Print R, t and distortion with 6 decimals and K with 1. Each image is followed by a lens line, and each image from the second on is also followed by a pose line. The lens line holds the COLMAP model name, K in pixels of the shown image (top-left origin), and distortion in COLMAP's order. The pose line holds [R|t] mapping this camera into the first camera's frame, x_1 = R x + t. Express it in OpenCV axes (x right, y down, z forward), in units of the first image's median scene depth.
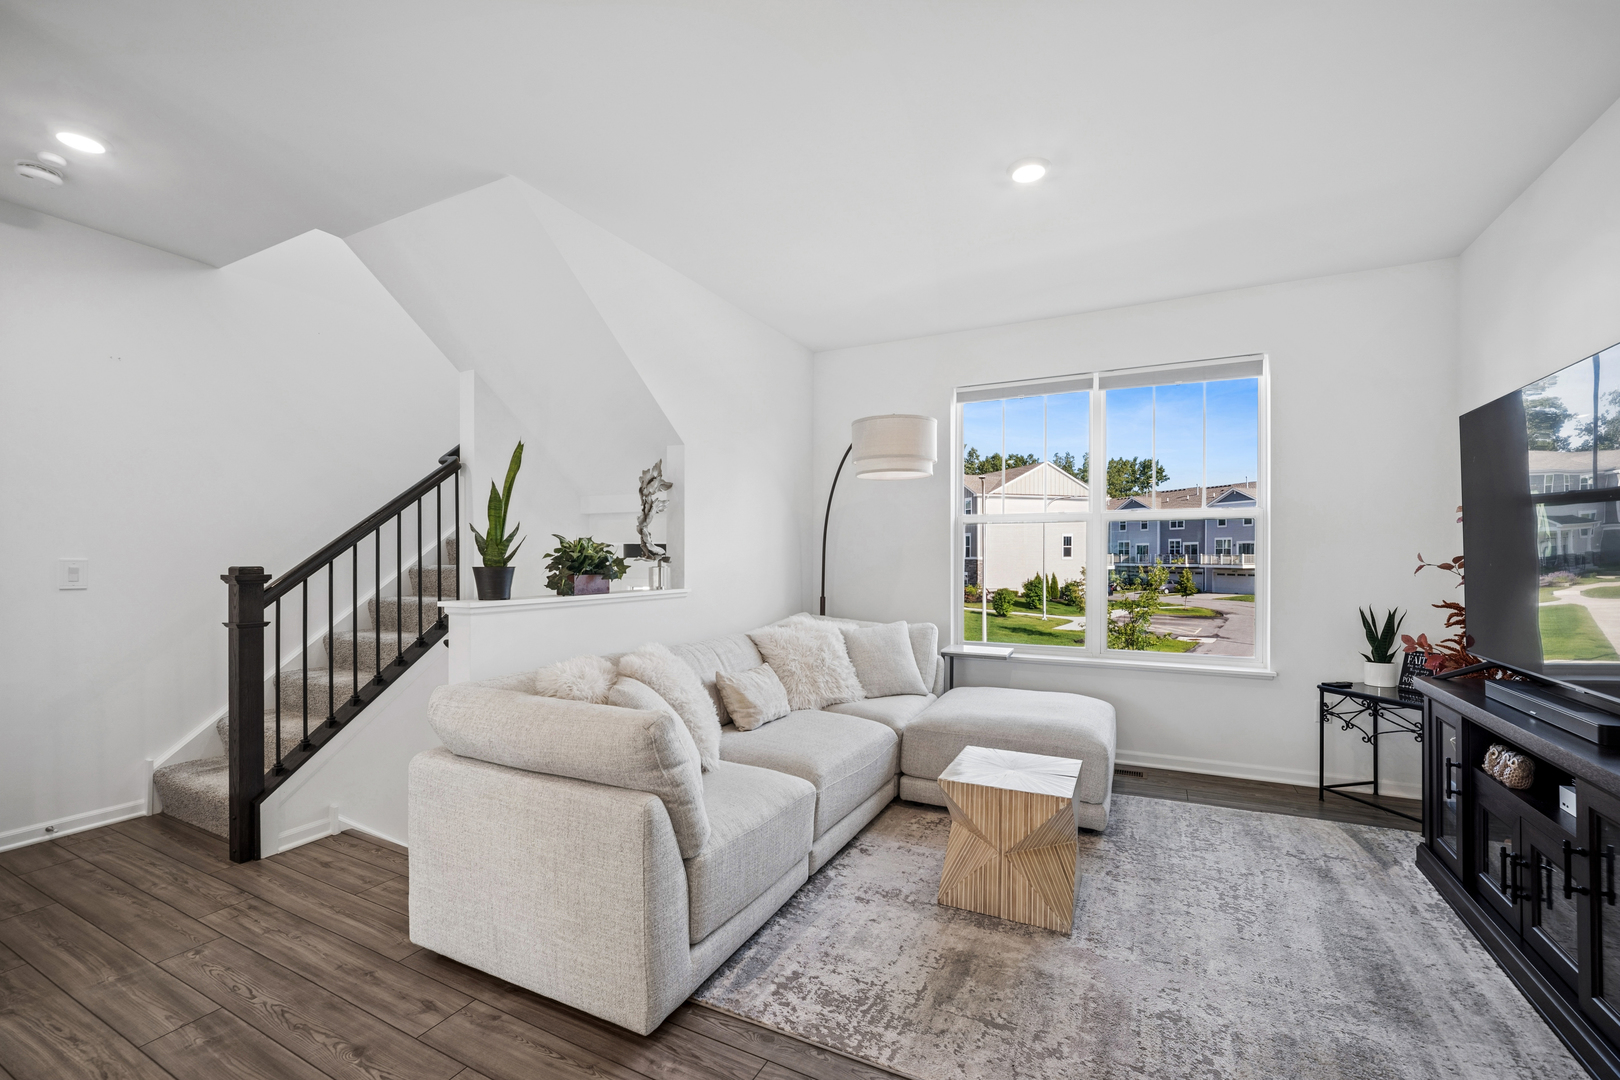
lens RADIAL K [[687.8, 0, 817.2], [0, 687.8, 545.4], [0, 0, 1]] dist [-0.001415, -0.000513]
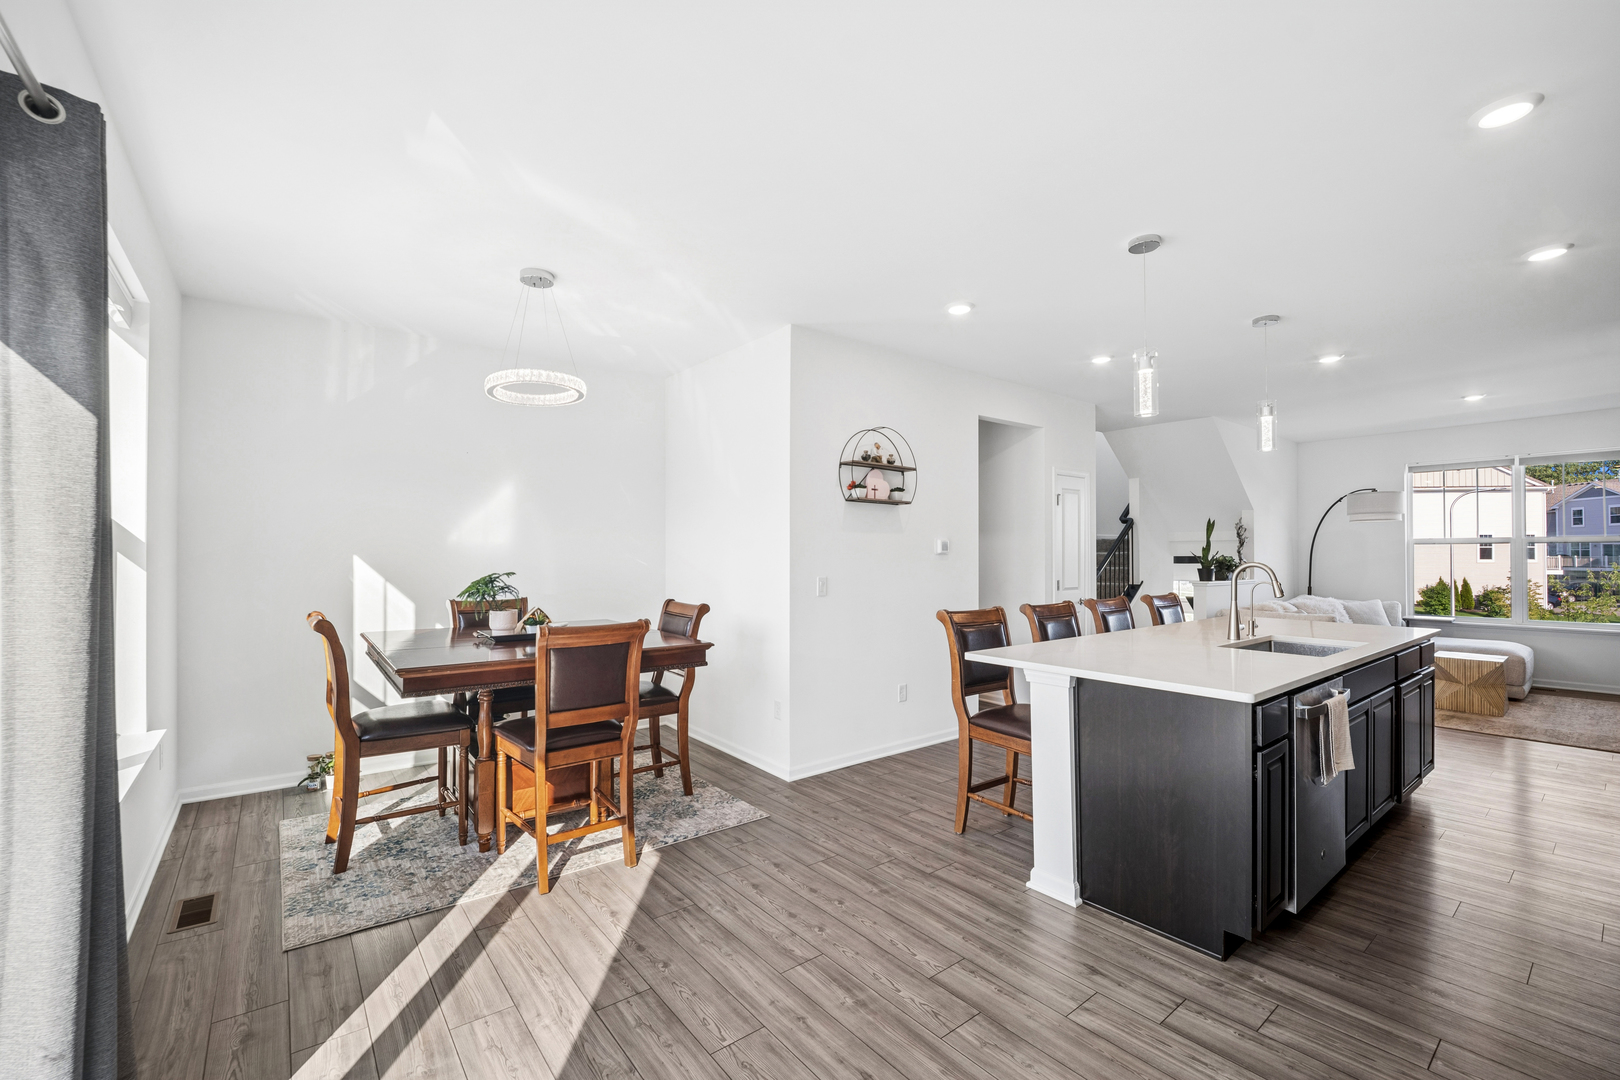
lens RADIAL K [[687.8, 0, 807.4], [0, 687.8, 534.3], [0, 0, 1]] dist [-0.001415, -0.000513]
pose [[0.909422, -0.006143, -0.415828, -0.314821], [0.000693, 0.999912, -0.013257, -0.026013], [0.415873, 0.011768, 0.909347, -0.824978]]
